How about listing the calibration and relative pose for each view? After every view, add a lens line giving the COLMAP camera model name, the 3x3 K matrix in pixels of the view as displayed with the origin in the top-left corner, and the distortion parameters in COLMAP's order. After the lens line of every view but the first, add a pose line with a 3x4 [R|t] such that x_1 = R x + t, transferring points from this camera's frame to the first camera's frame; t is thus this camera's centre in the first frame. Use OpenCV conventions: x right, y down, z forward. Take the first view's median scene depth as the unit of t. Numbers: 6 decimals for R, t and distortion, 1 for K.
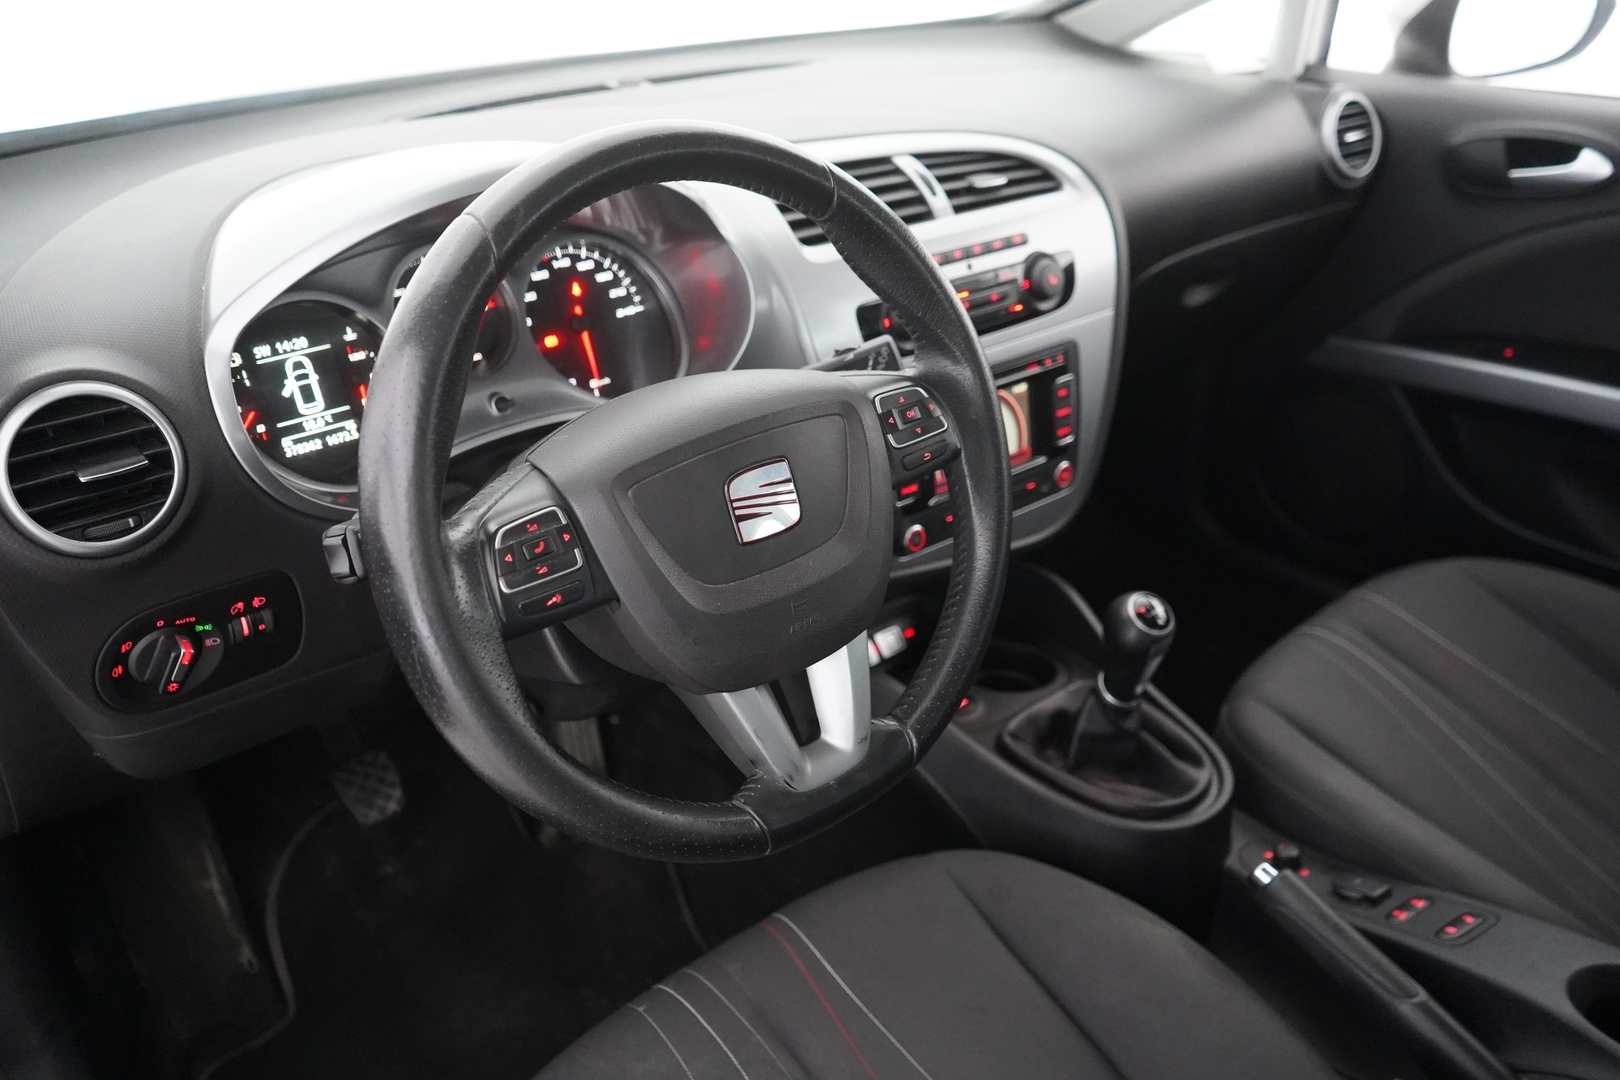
lens RADIAL K [[1318.8, 0, 819.0], [0, 1318.8, 537.0], [0, 0, 1]] dist [-0.007635, 0.008668]
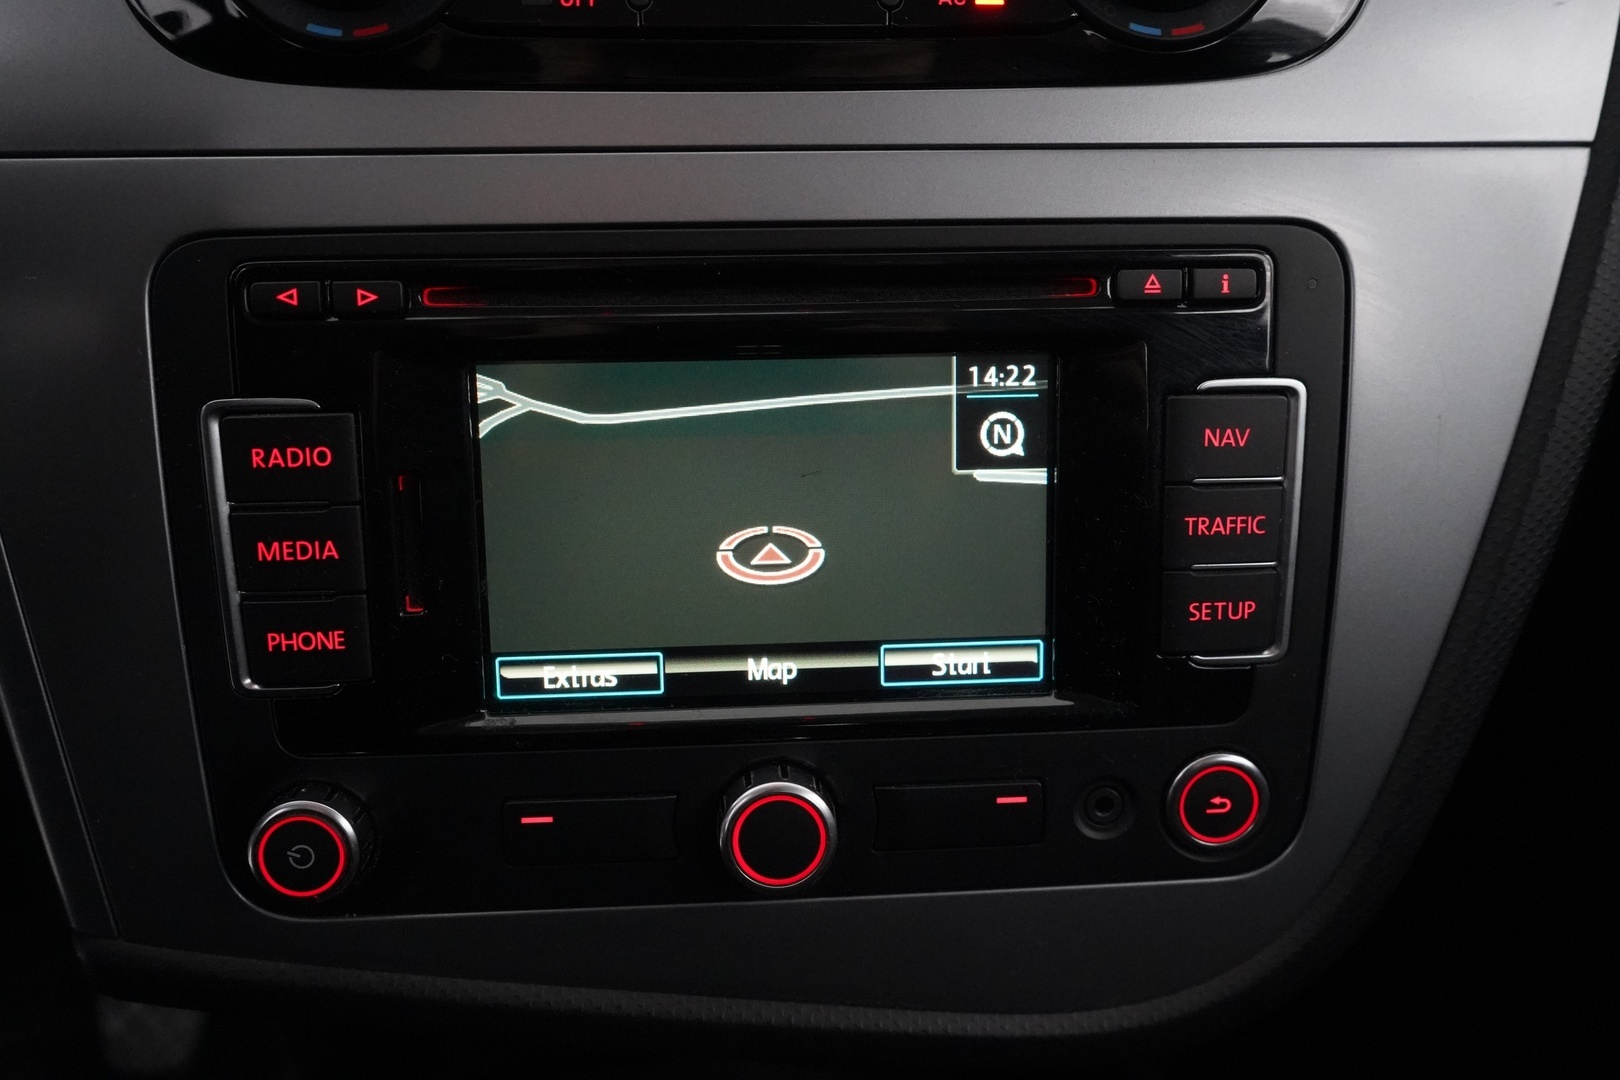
lens RADIAL K [[1318.8, 0, 813.1], [0, 1318.8, 545.3], [0, 0, 1]] dist [-0.007635, 0.008668]
pose [[0.819969, 0.167431, -0.547374, 0.295485], [-0.266433, 0.957998, -0.106085, -0.056040], [0.506621, 0.232825, 0.830137, 0.899614]]
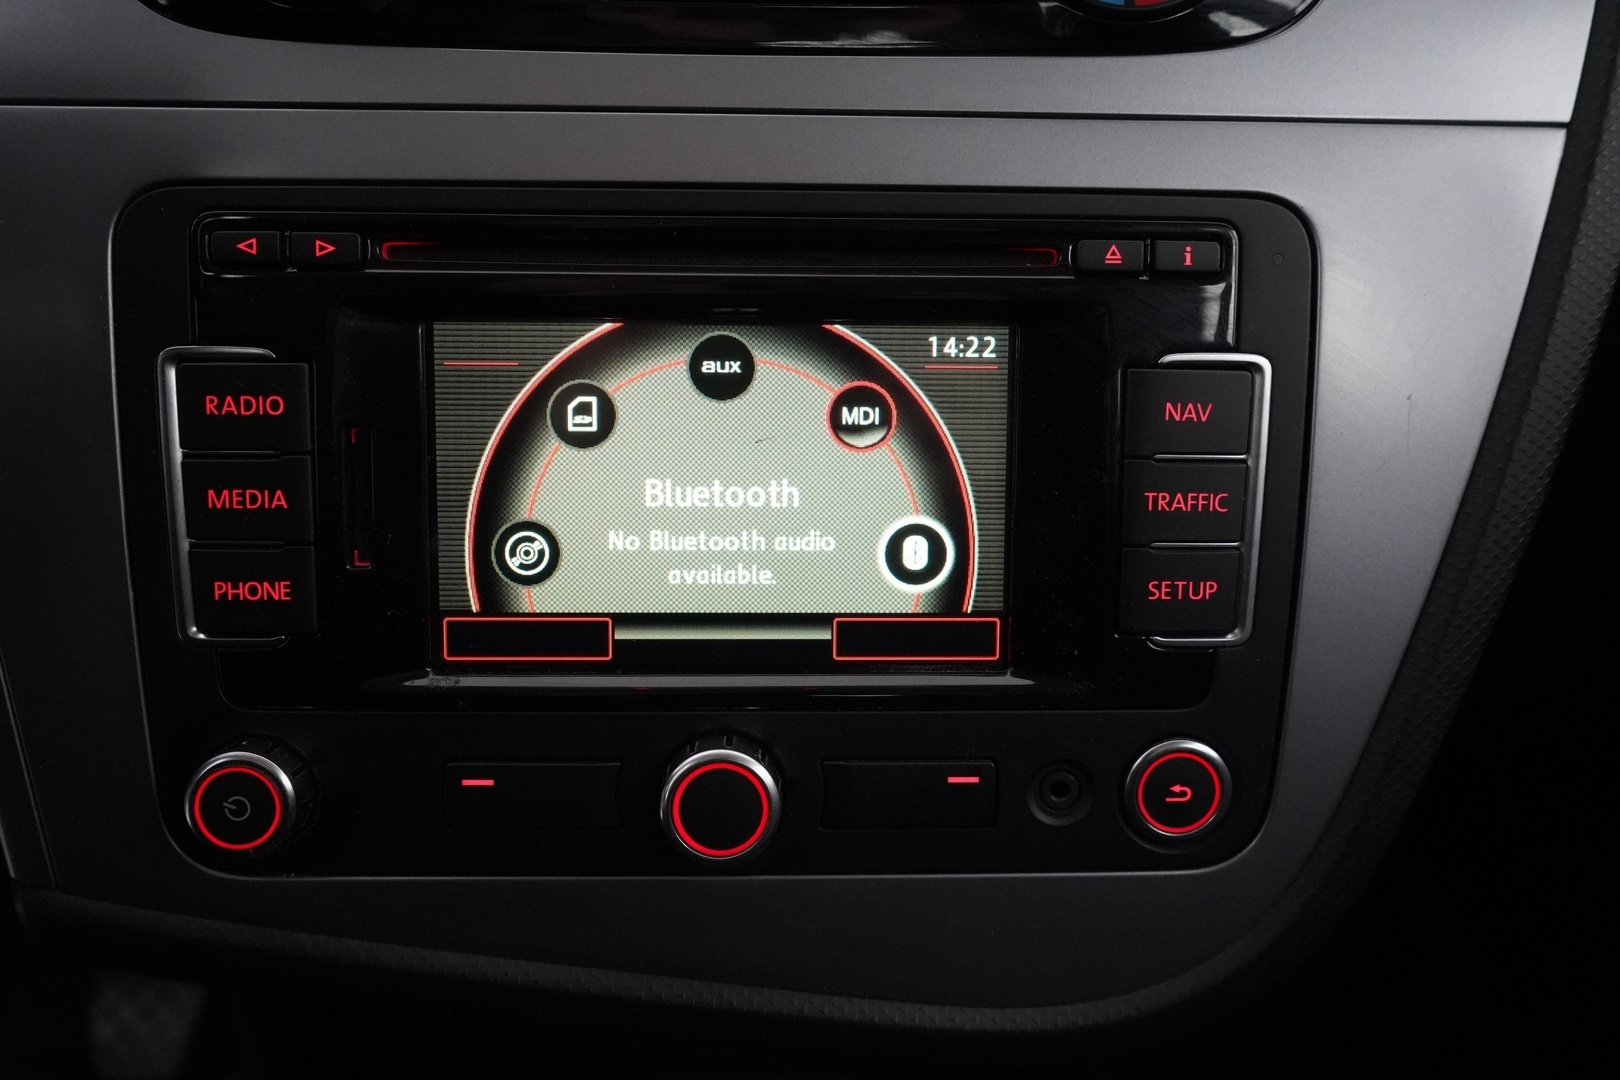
lens RADIAL K [[1318.8, 0, 810.6], [0, 1318.8, 541.4], [0, 0, 1]] dist [-0.007635, 0.008668]
pose [[0.797264, 0.163179, -0.581156, 0.311077], [-0.296329, 0.944575, -0.141301, -0.043996], [0.525888, 0.284868, 0.801431, 0.916318]]
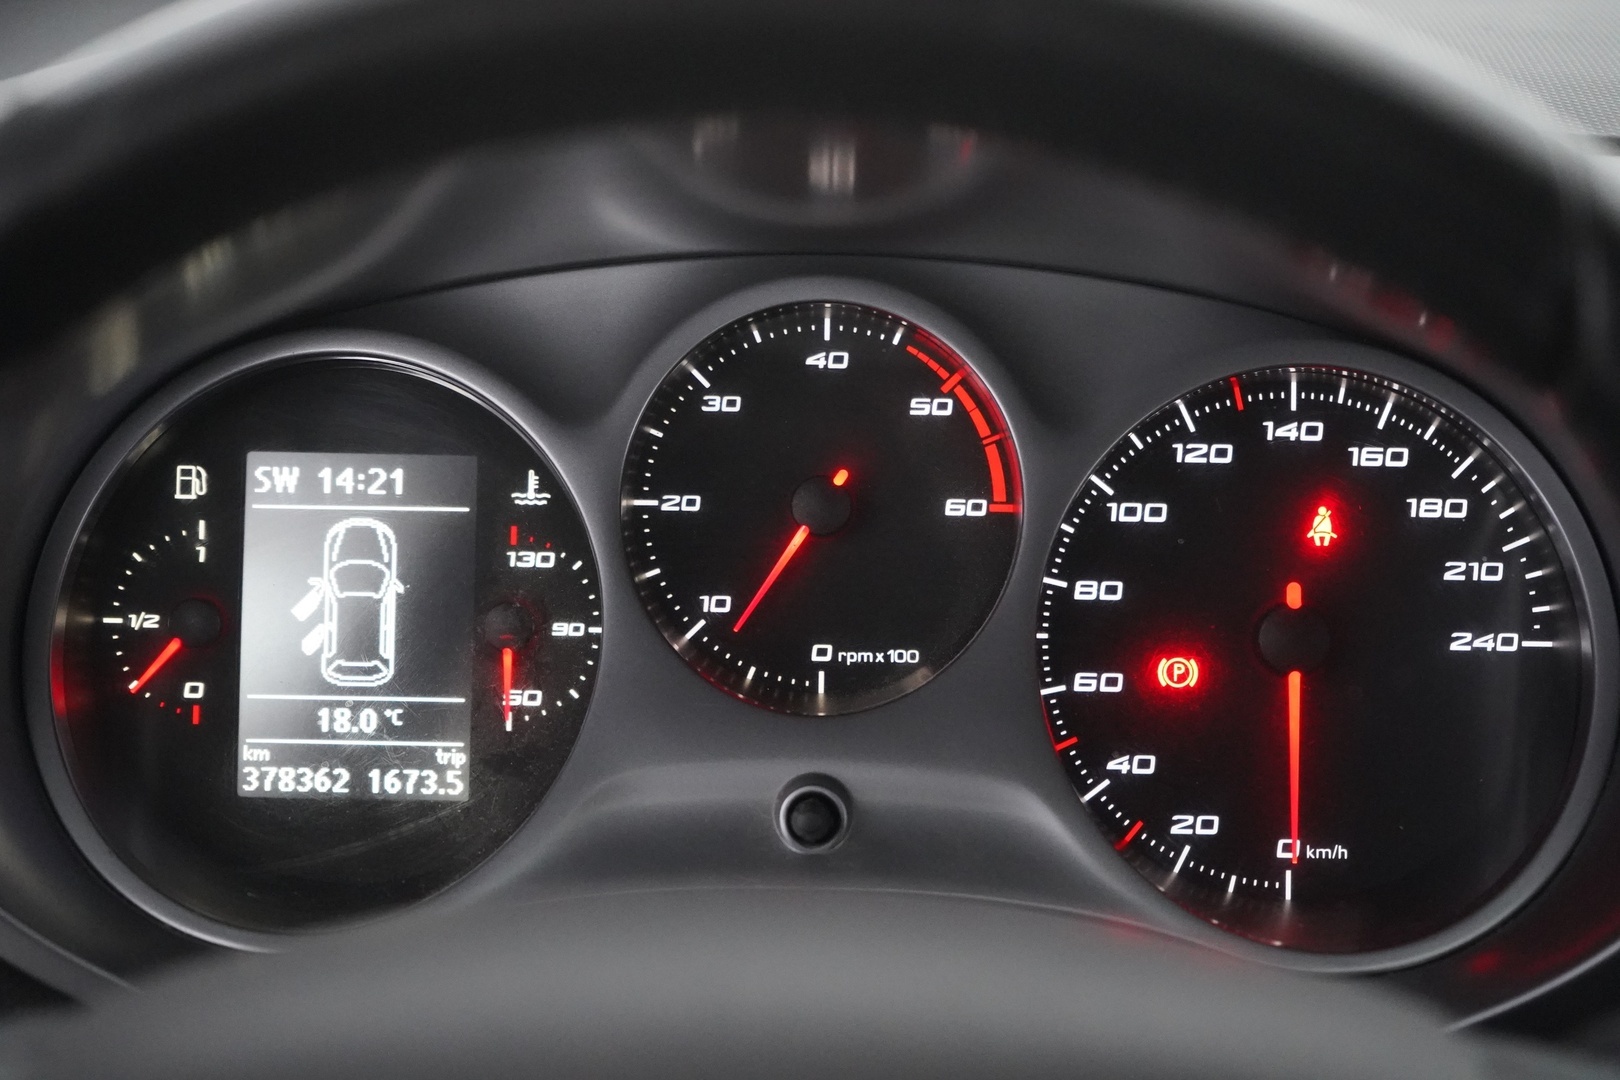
lens RADIAL K [[3484.4, 0, 807.9], [0, 3484.4, 539.8], [0, 0, 1]] dist [-0.082979, 0.000000]
pose [[0.740495, 0.224304, -0.633526, 0.226527], [-0.326145, 0.944154, -0.046930, -0.113654], [0.587620, 0.241372, 0.772297, 0.341955]]
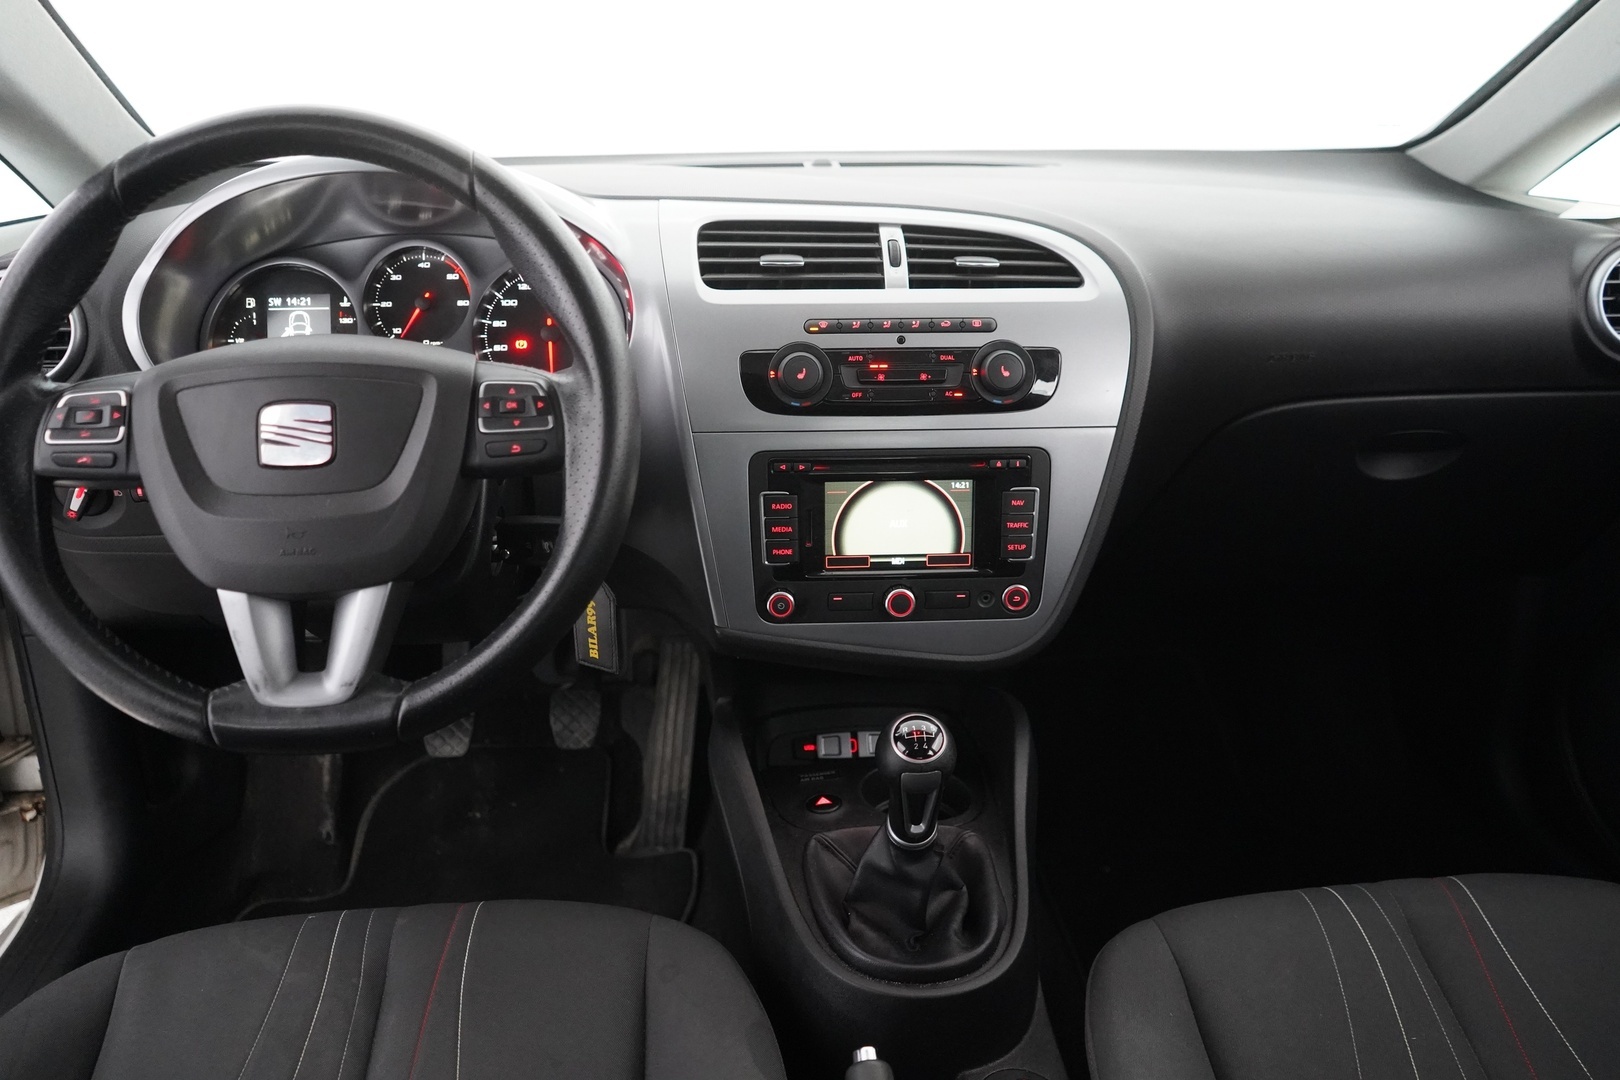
lens RADIAL K [[1318.8, 0, 814.7], [0, 1318.8, 547.3], [0, 0, 1]] dist [-0.007635, 0.008668]
pose [[0.812140, 0.217536, -0.541394, 0.652327], [-0.280017, 0.959373, -0.034568, -0.013718], [0.511878, 0.179673, 0.840058, 0.214985]]
